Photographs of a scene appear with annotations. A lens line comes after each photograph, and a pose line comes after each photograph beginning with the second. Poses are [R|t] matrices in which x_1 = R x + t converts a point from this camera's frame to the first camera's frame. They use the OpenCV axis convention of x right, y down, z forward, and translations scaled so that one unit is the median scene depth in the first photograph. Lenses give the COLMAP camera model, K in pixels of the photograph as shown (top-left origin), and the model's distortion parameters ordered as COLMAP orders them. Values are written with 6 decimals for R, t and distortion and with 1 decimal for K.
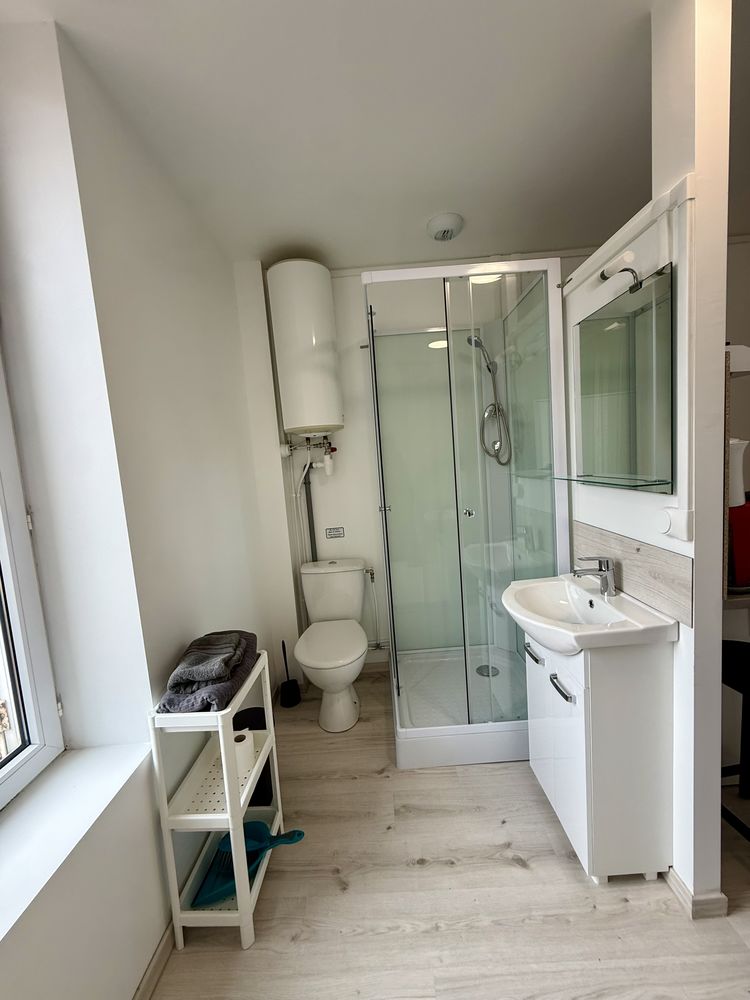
lens RADIAL K [[397.5, 0, 376.3], [0, 397.5, 498.8], [0, 0, 1]] dist [-0.000484, -0.000247]
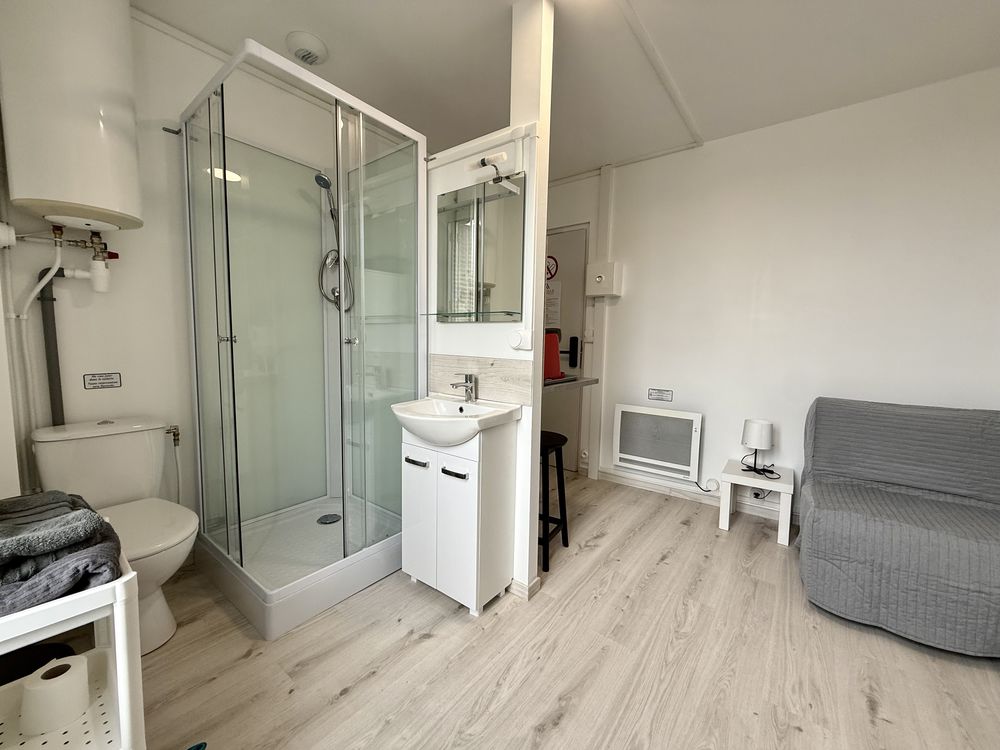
lens RADIAL K [[397.5, 0, 497.6], [0, 397.5, 375.5], [0, 0, 1]] dist [-0.000484, -0.000247]
pose [[0.608530, 0.013793, 0.793411, -0.420303], [0.015368, 0.999457, -0.029162, 0.194074], [-0.793382, 0.029939, 0.607987, 0.113468]]
